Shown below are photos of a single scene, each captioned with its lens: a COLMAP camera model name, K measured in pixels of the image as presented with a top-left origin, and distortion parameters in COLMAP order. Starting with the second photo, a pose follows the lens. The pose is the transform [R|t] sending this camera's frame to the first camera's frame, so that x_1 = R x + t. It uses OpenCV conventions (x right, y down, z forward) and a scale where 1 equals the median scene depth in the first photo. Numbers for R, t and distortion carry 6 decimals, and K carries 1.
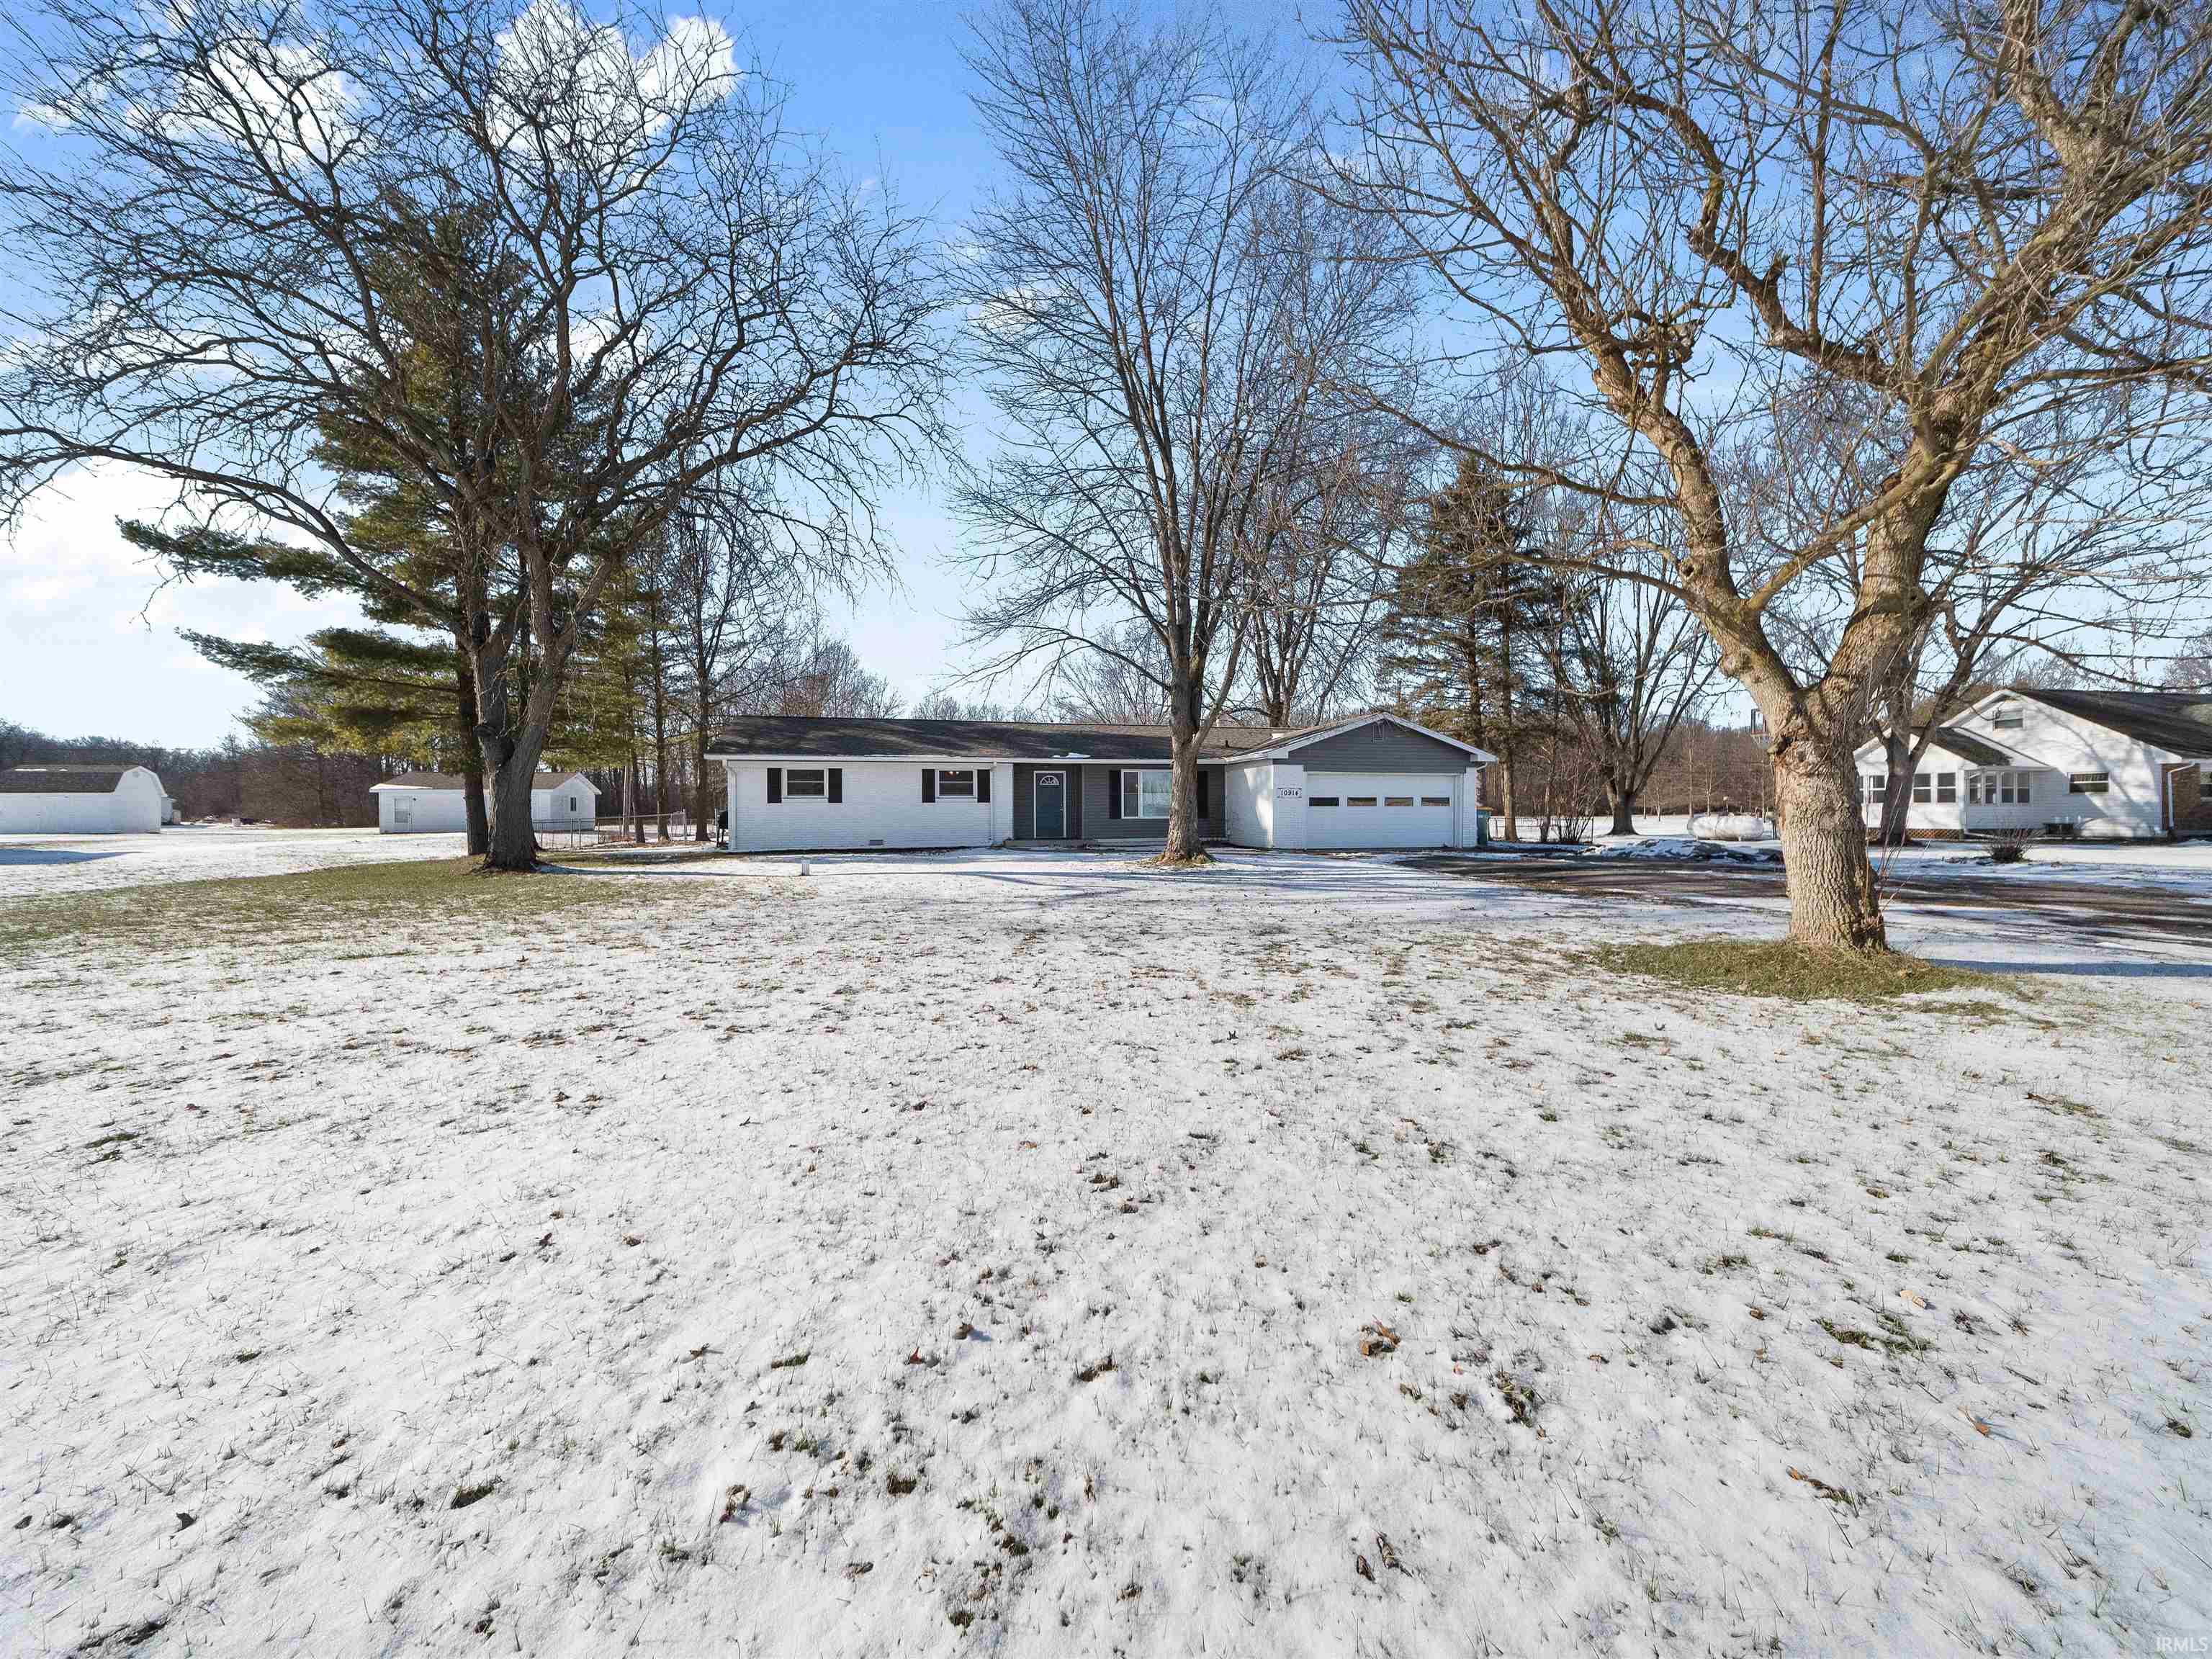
lens RADIAL K [[809.8, 0, 1091.7], [0, 809.8, 803.9], [0, 0, 1]] dist [0.023433, -0.006122]
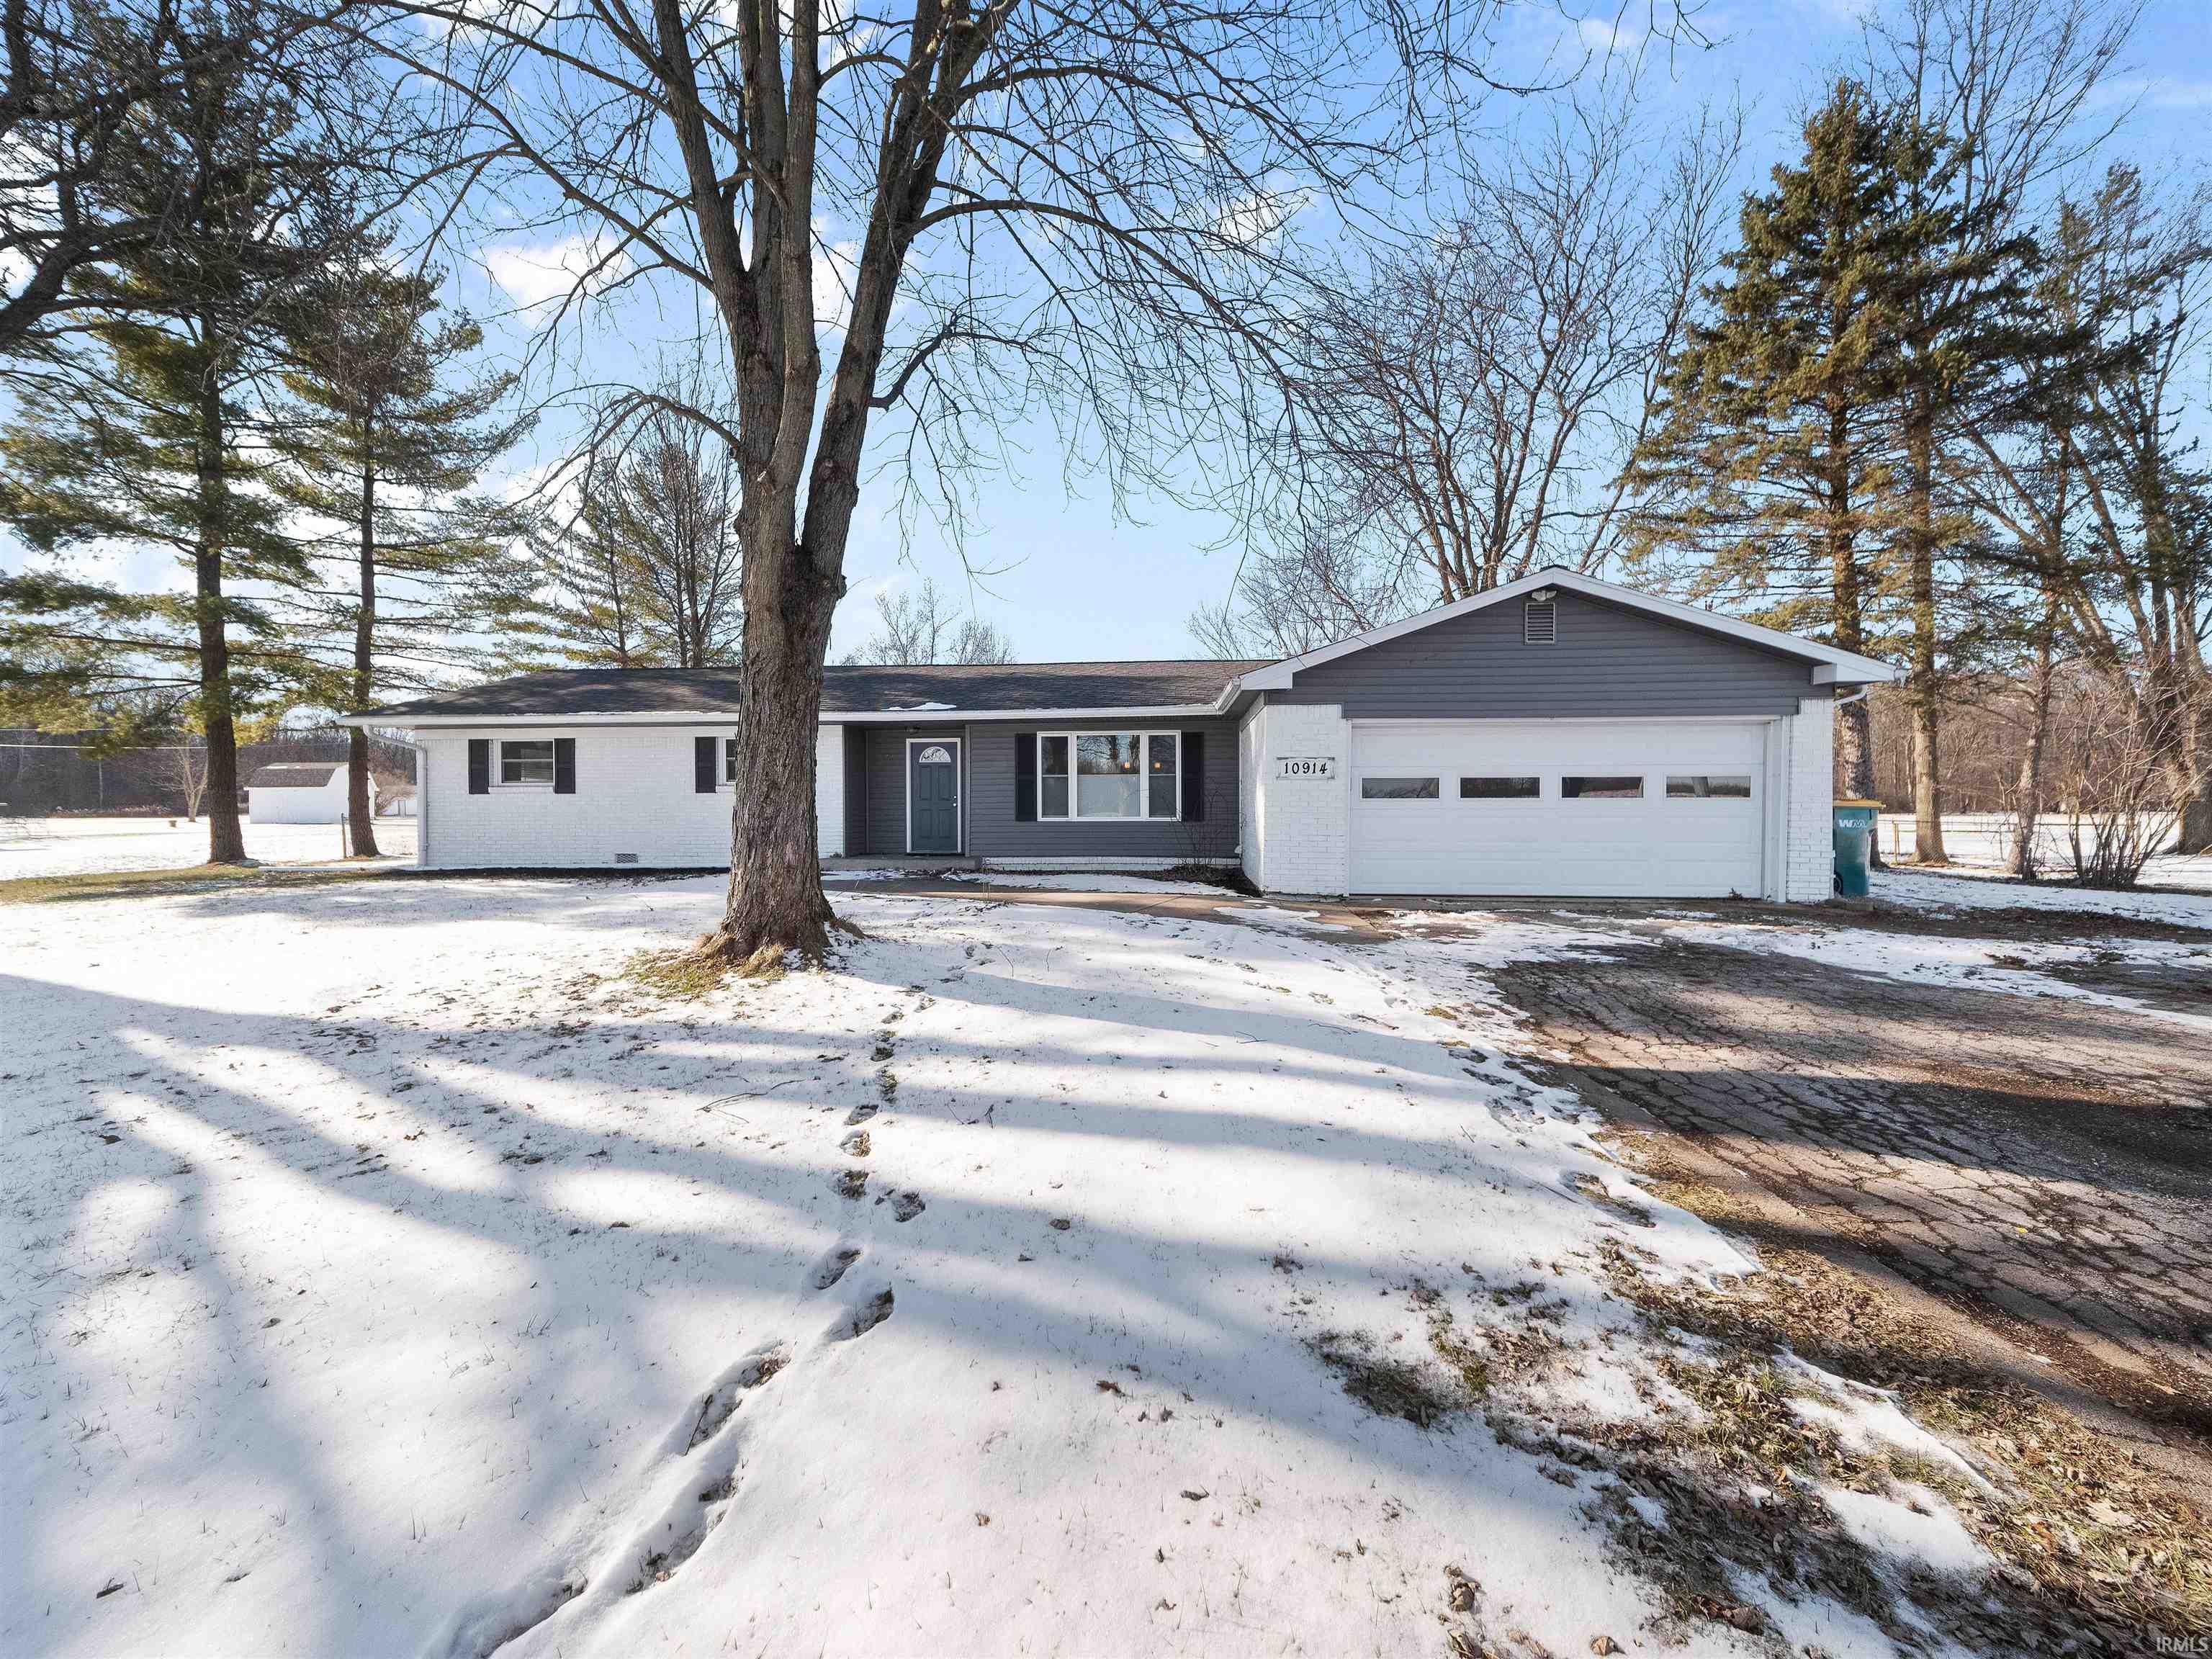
lens RADIAL K [[809.8, 0, 1091.7], [0, 809.8, 803.9], [0, 0, 1]] dist [0.023433, -0.006122]
pose [[0.951839, 0.001804, -0.306592, 0.257278], [0.003427, 0.999858, 0.016524, -0.002284], [0.306578, -0.016779, 0.951698, 0.520278]]
